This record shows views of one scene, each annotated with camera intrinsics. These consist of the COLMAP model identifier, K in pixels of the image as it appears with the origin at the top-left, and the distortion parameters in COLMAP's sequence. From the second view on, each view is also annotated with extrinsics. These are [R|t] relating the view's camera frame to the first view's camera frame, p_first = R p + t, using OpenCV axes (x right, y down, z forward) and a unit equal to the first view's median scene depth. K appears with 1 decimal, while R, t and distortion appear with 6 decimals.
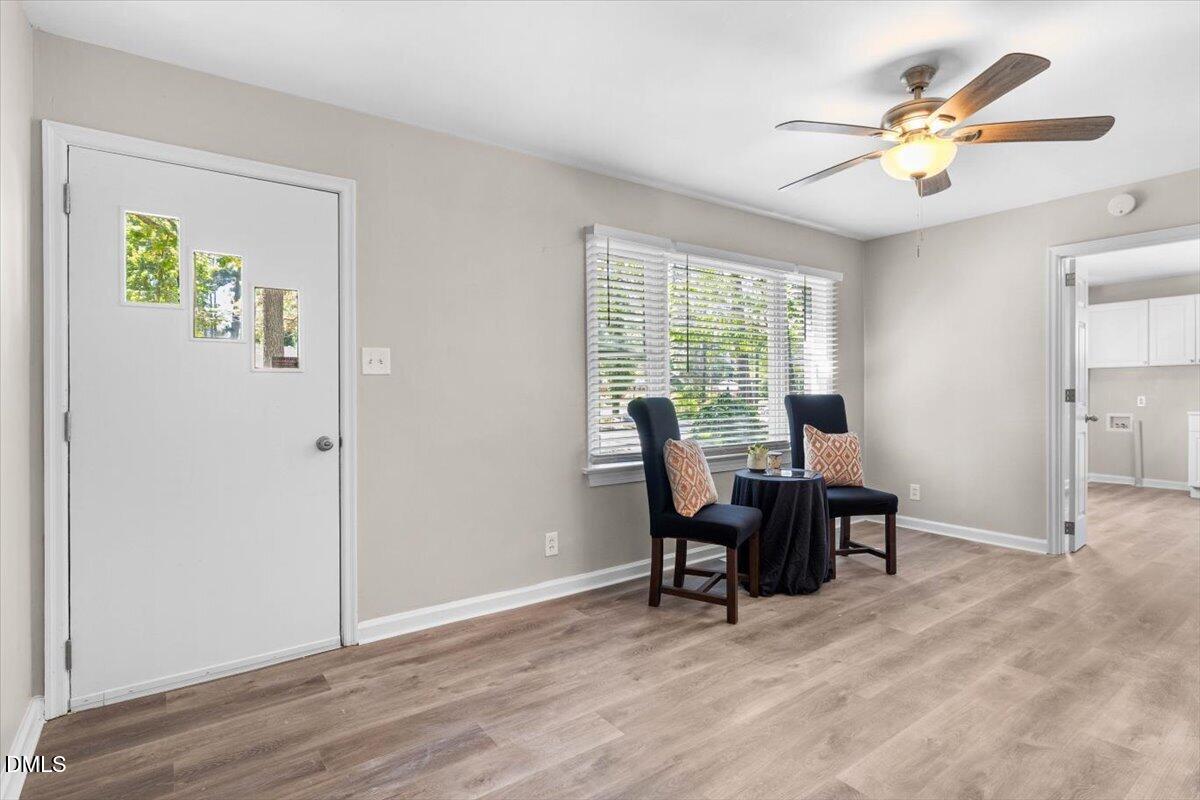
lens RADIAL K [[602.1, 0, 600.0], [0, 602.1, 400.0], [0, 0, 1]] dist [-0.003412, -0.000558]
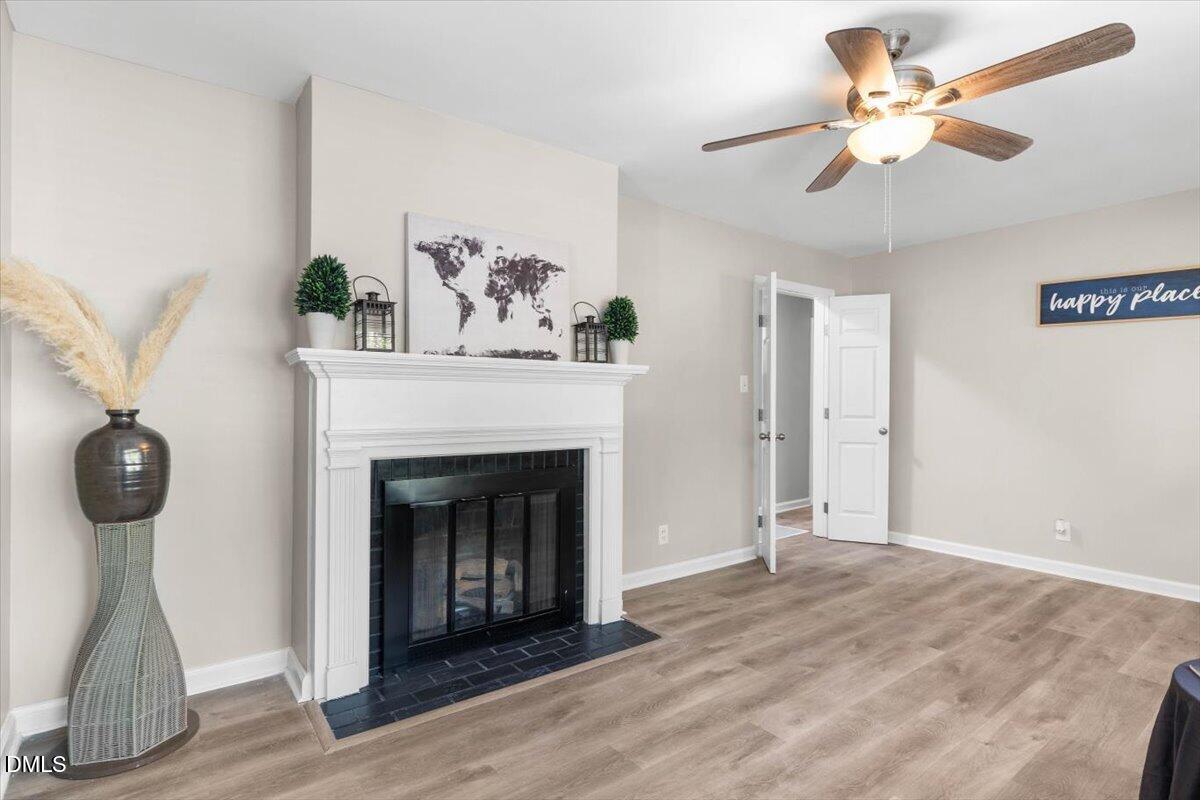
lens RADIAL K [[596.4, 0, 602.2], [0, 596.4, 398.6], [0, 0, 1]] dist [-0.003446, 0.000299]
pose [[-0.999856, 0.003235, -0.016631, 0.956351], [0.003156, 0.999984, 0.004770, -0.033866], [0.016646, 0.004716, -0.999850, 1.847989]]
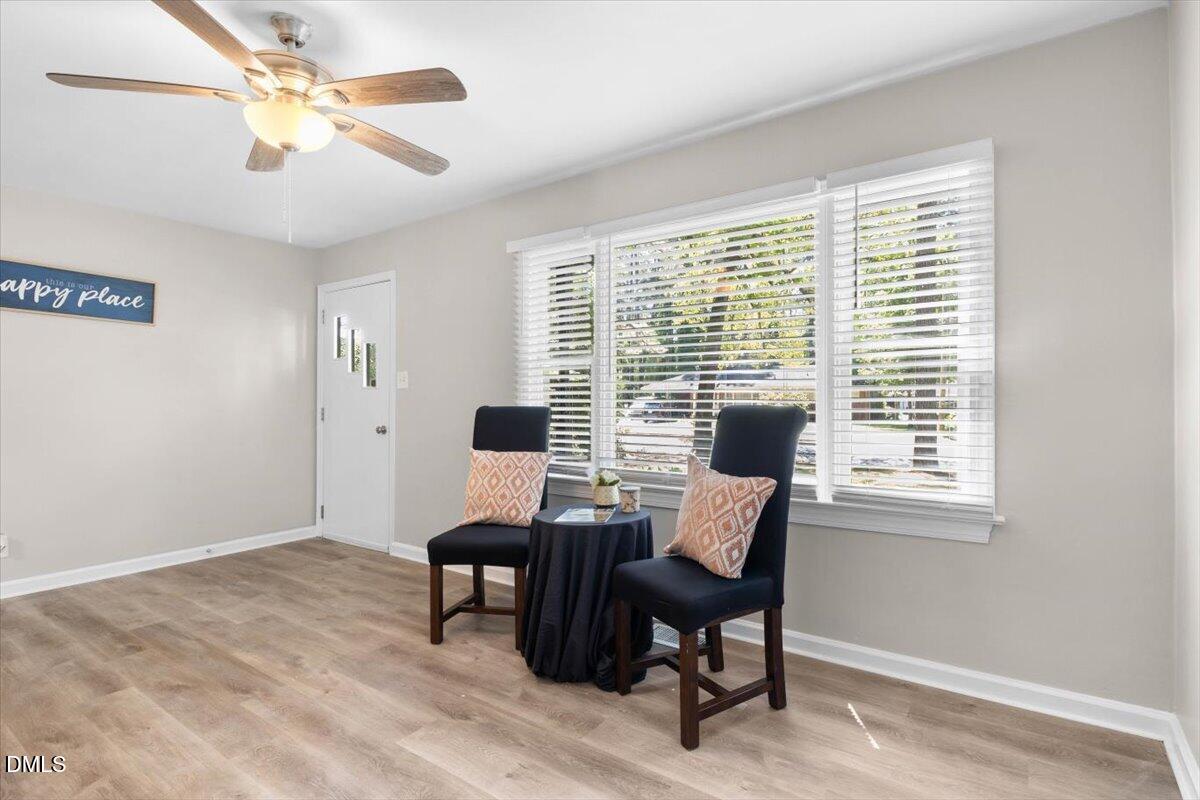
lens RADIAL K [[596.4, 0, 602.2], [0, 596.4, 398.6], [0, 0, 1]] dist [-0.003446, 0.000299]
pose [[0.308300, 0.004066, -0.951281, 1.453493], [-0.009340, 0.999956, 0.001247, -0.026218], [0.951243, 0.008500, 0.308324, 1.156304]]
